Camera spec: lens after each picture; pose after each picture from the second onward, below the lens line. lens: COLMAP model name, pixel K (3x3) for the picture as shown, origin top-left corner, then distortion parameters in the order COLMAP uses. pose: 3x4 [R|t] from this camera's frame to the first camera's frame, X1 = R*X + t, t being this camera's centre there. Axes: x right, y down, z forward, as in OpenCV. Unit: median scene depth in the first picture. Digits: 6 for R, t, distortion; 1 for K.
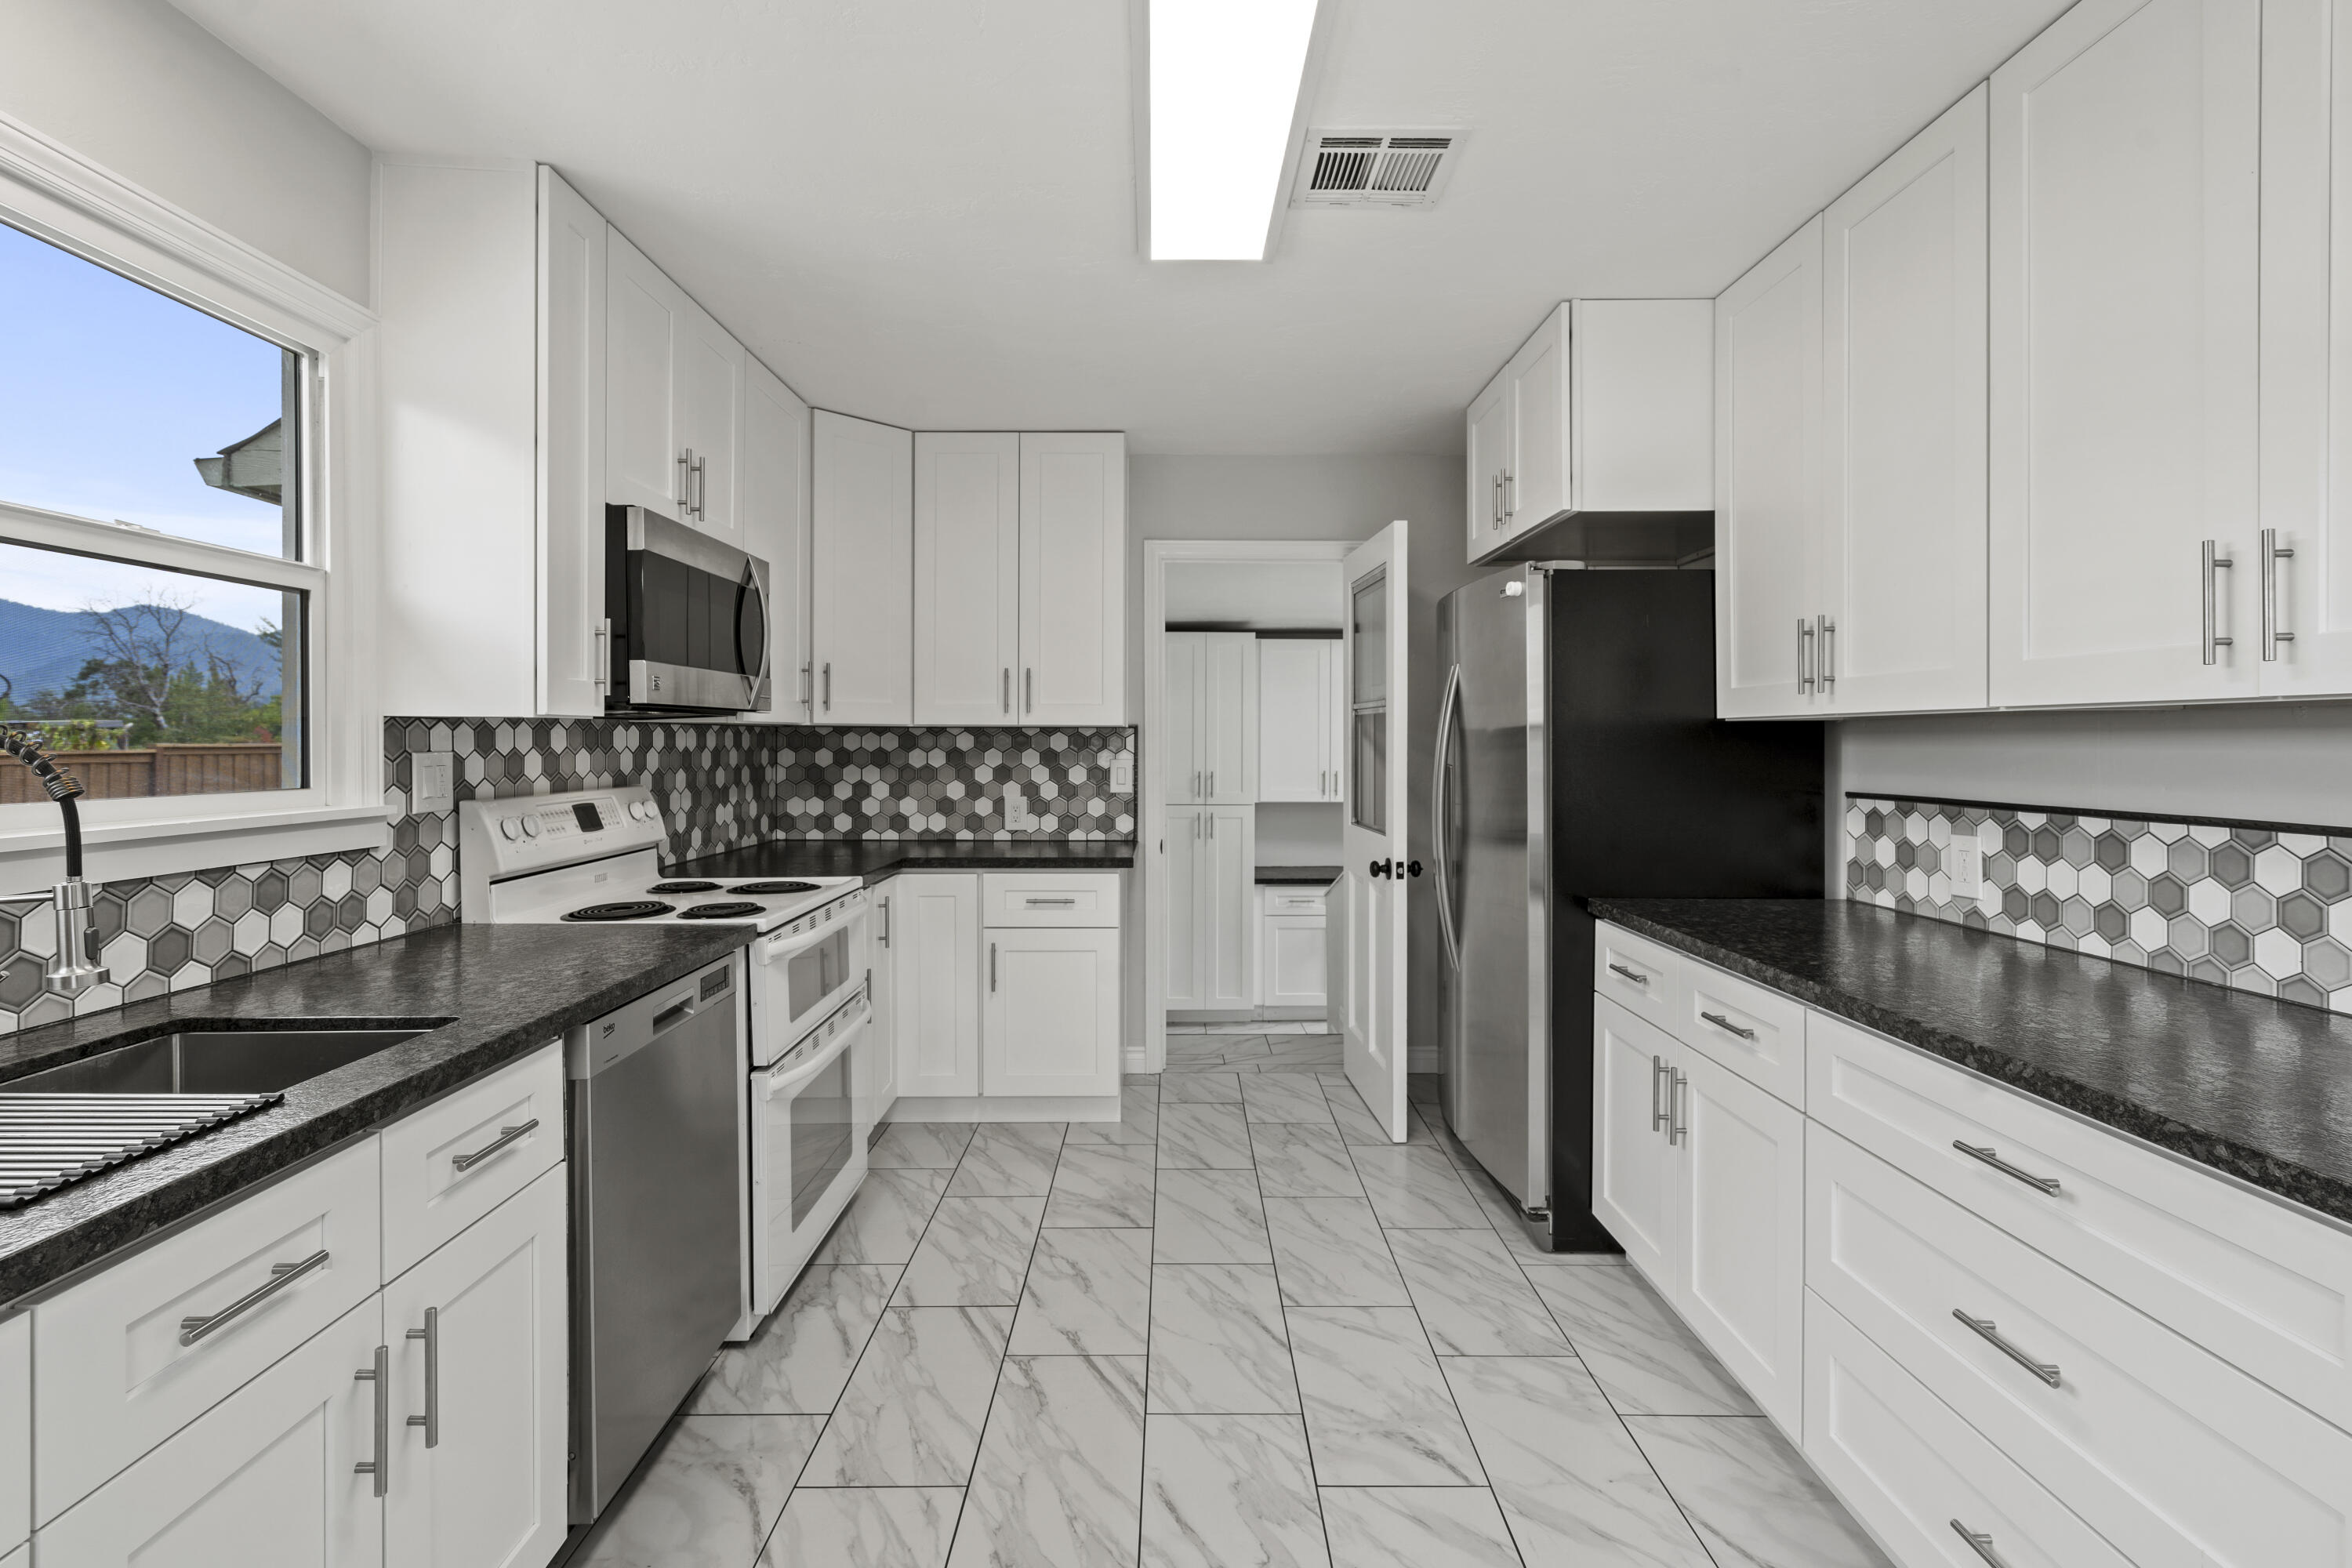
lens RADIAL K [[1083.0, 0, 1165.4], [0, 1083.0, 744.5], [0, 0, 1]] dist [-0.001853, 0.000472]
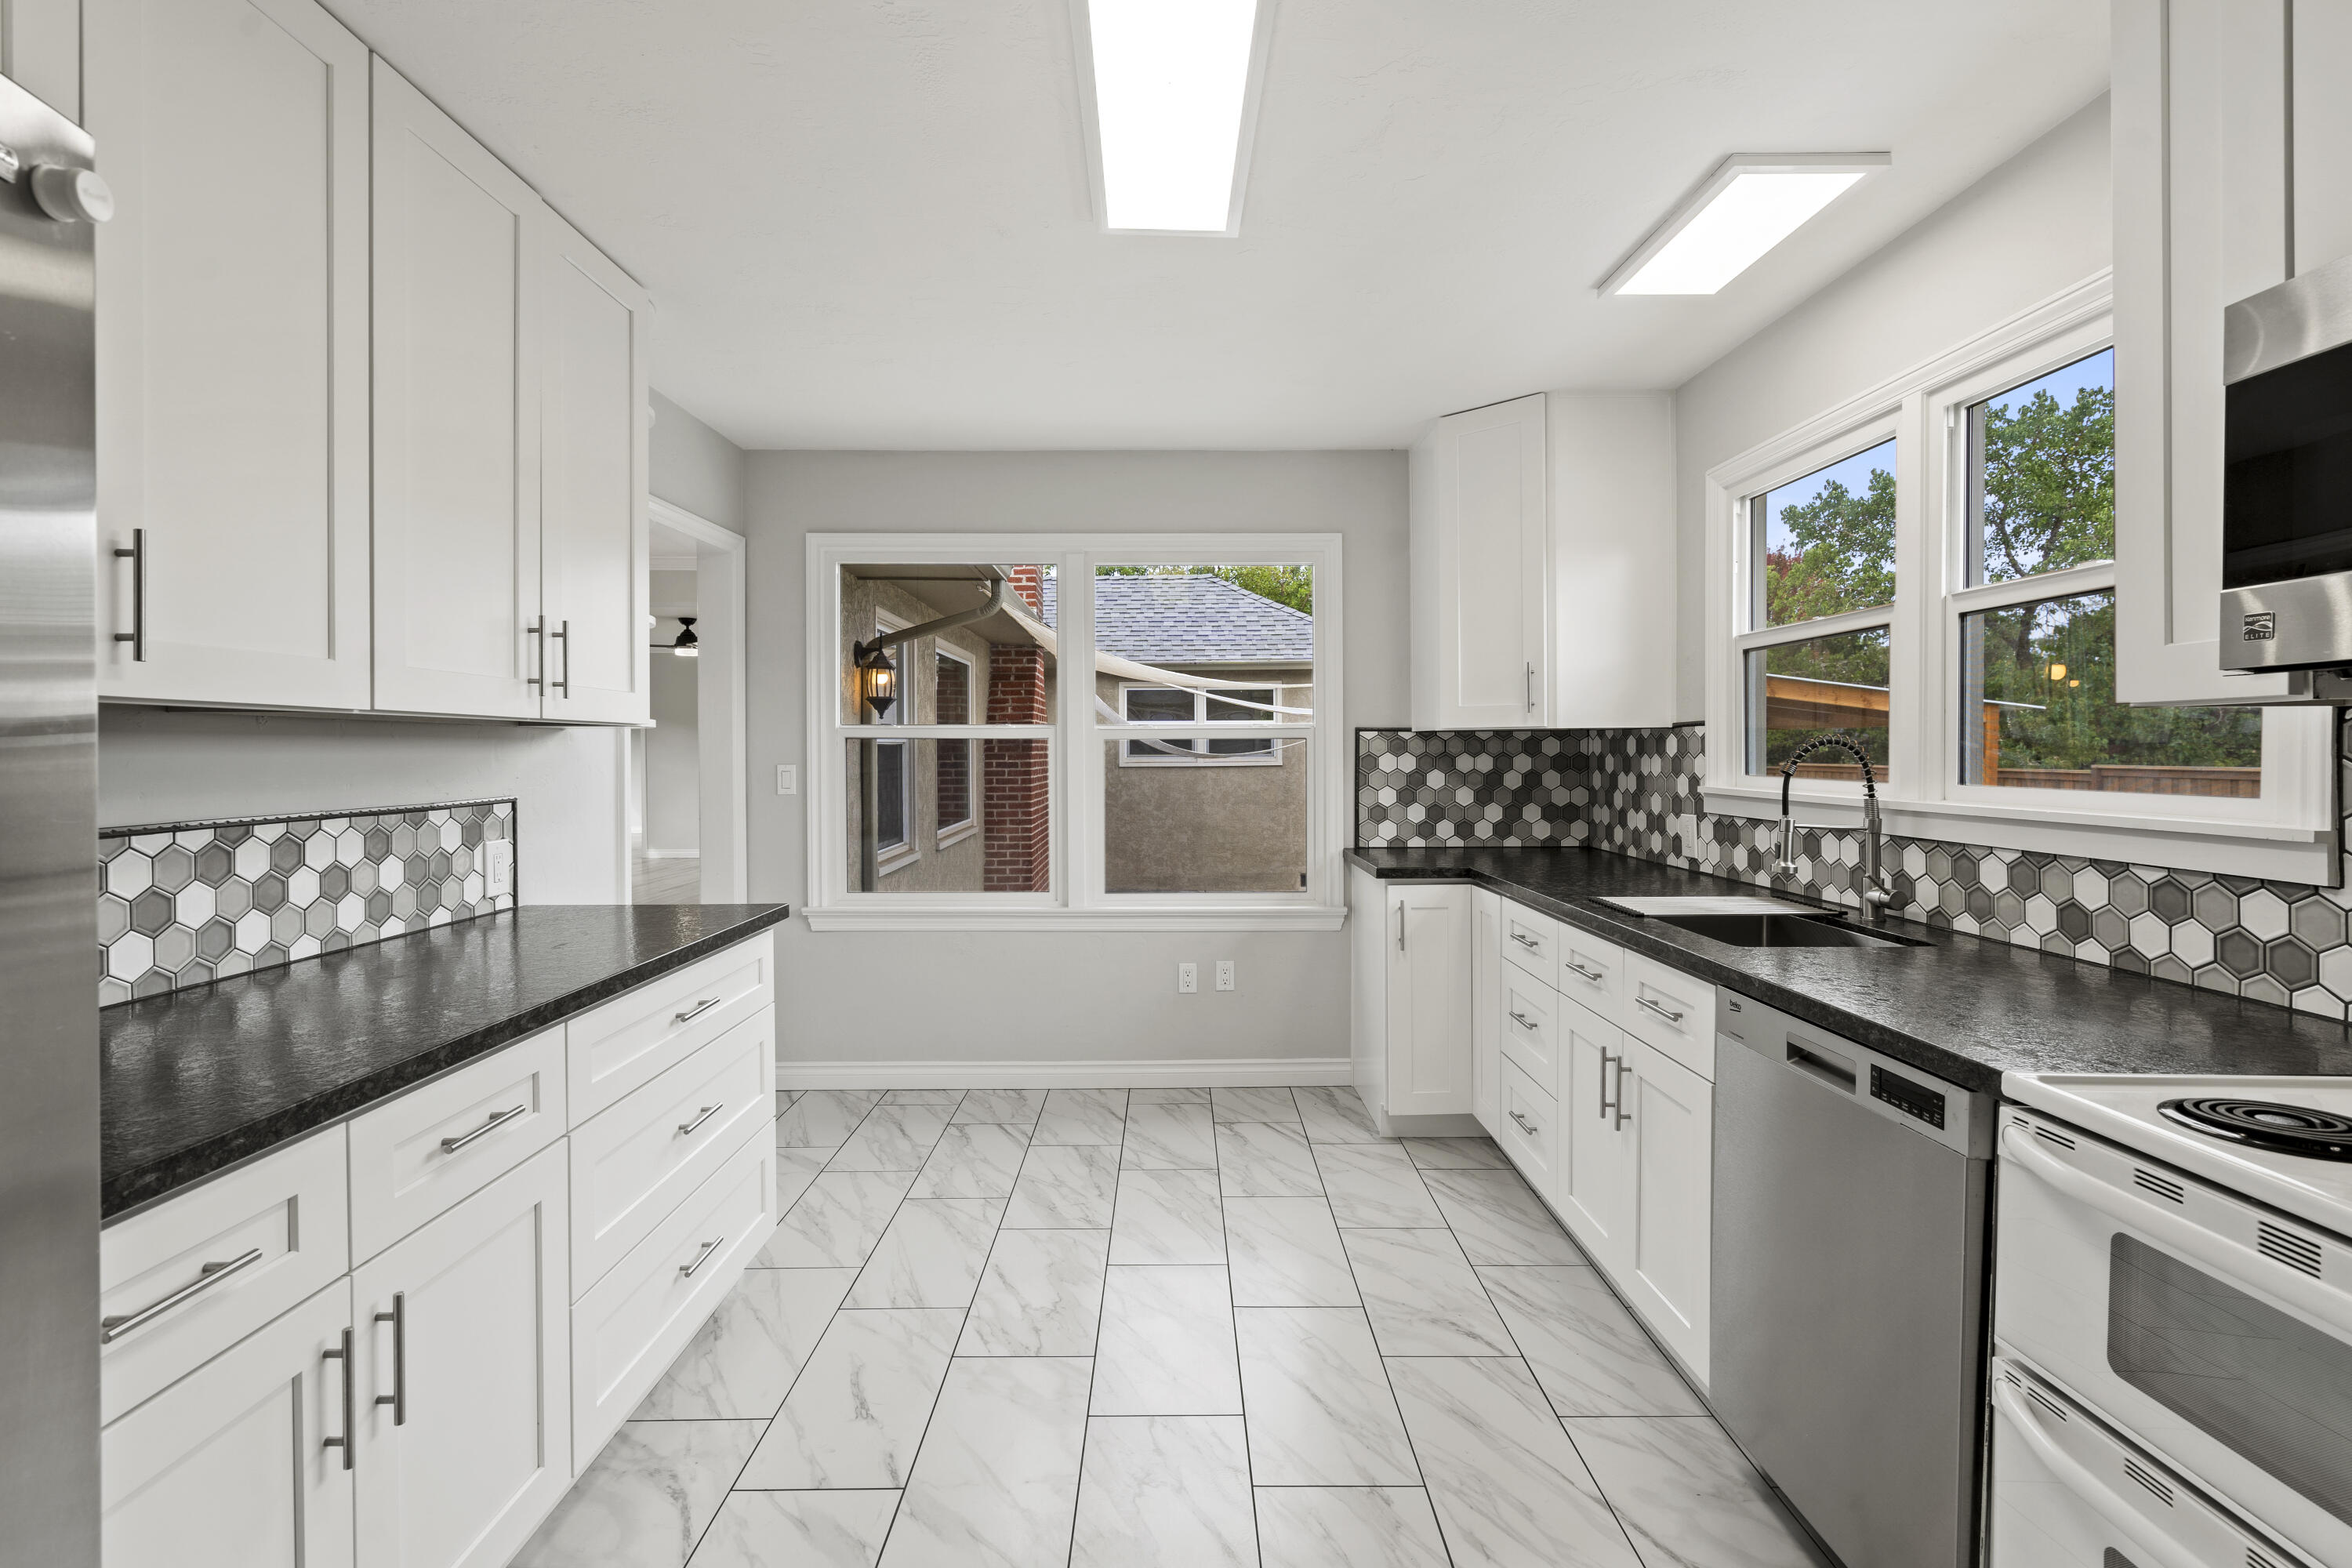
lens RADIAL K [[1083.0, 0, 1196.1], [0, 1083.0, 761.2], [0, 0, 1]] dist [-0.001853, 0.000472]
pose [[-0.999611, 0.002064, -0.027823, 0.044418], [0.001677, 0.999902, 0.013897, -0.000902], [0.027849, 0.013845, -0.999516, 1.522911]]
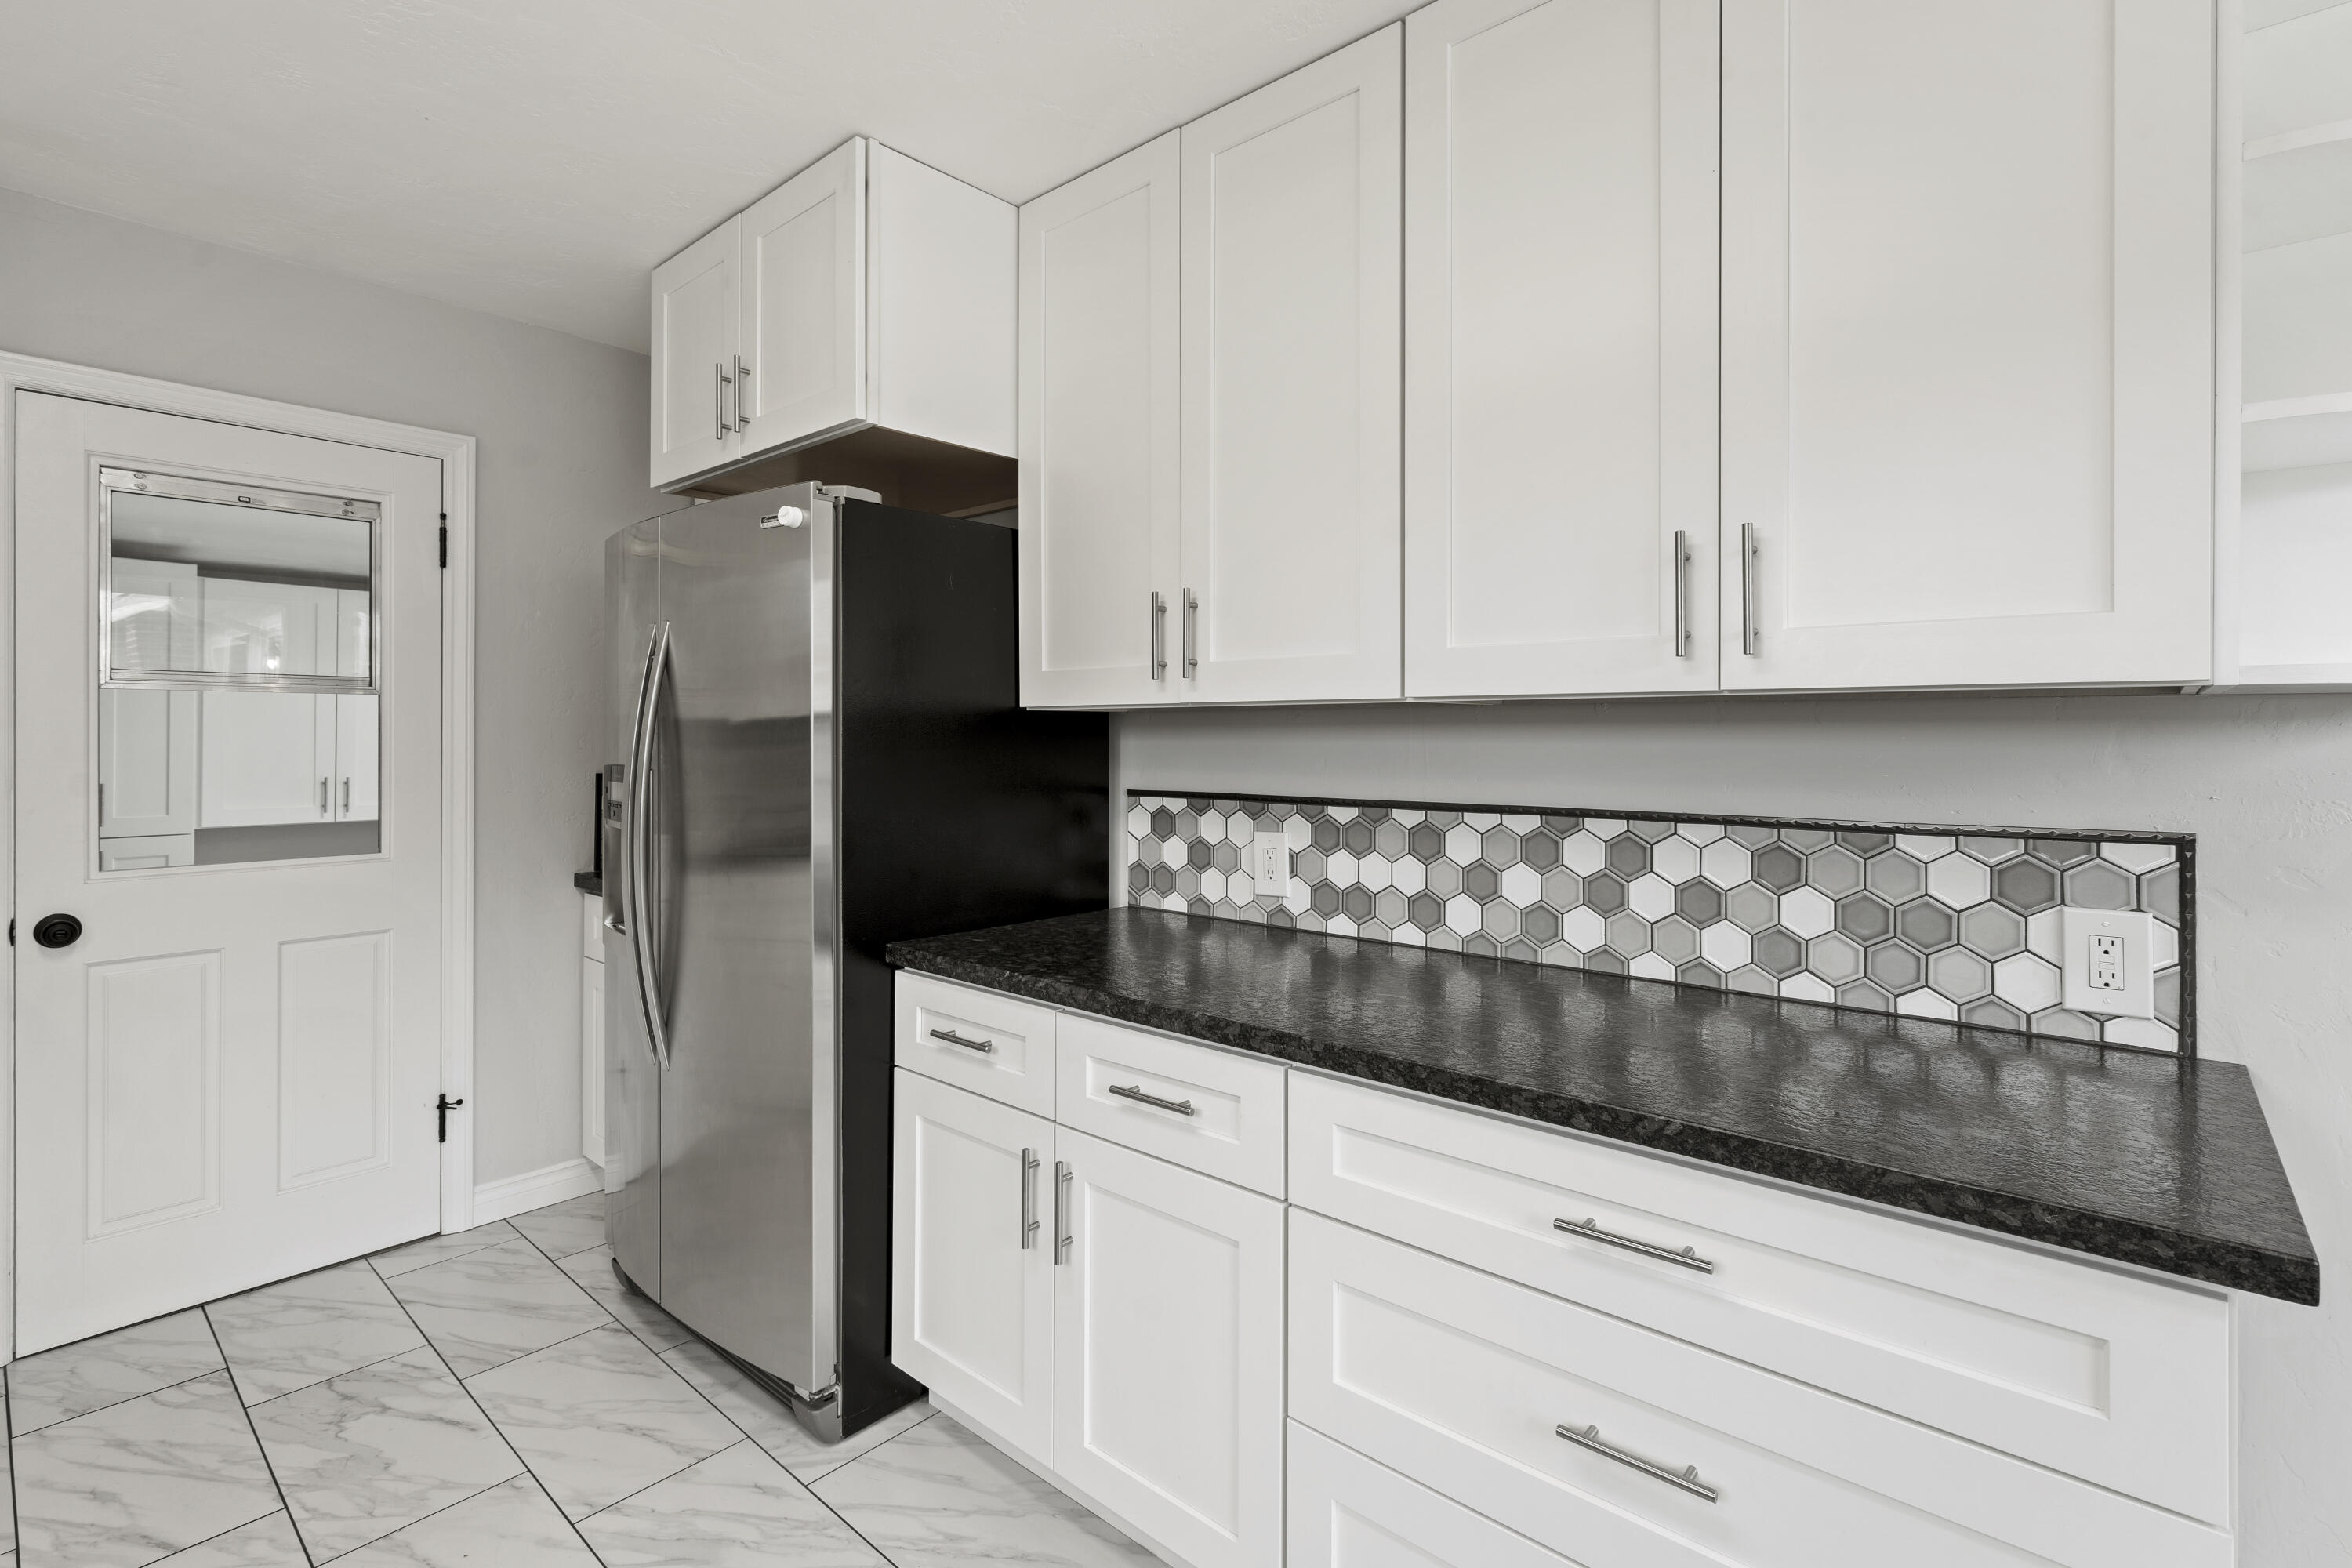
lens RADIAL K [[1083.0, 0, 1179.3], [0, 1083.0, 736.4], [0, 0, 1]] dist [-0.001853, 0.000472]
pose [[0.658245, 0.002588, 0.752799, -0.046418], [0.000252, 0.999993, -0.003658, 0.001635], [-0.752803, 0.002598, 0.658240, 0.411867]]
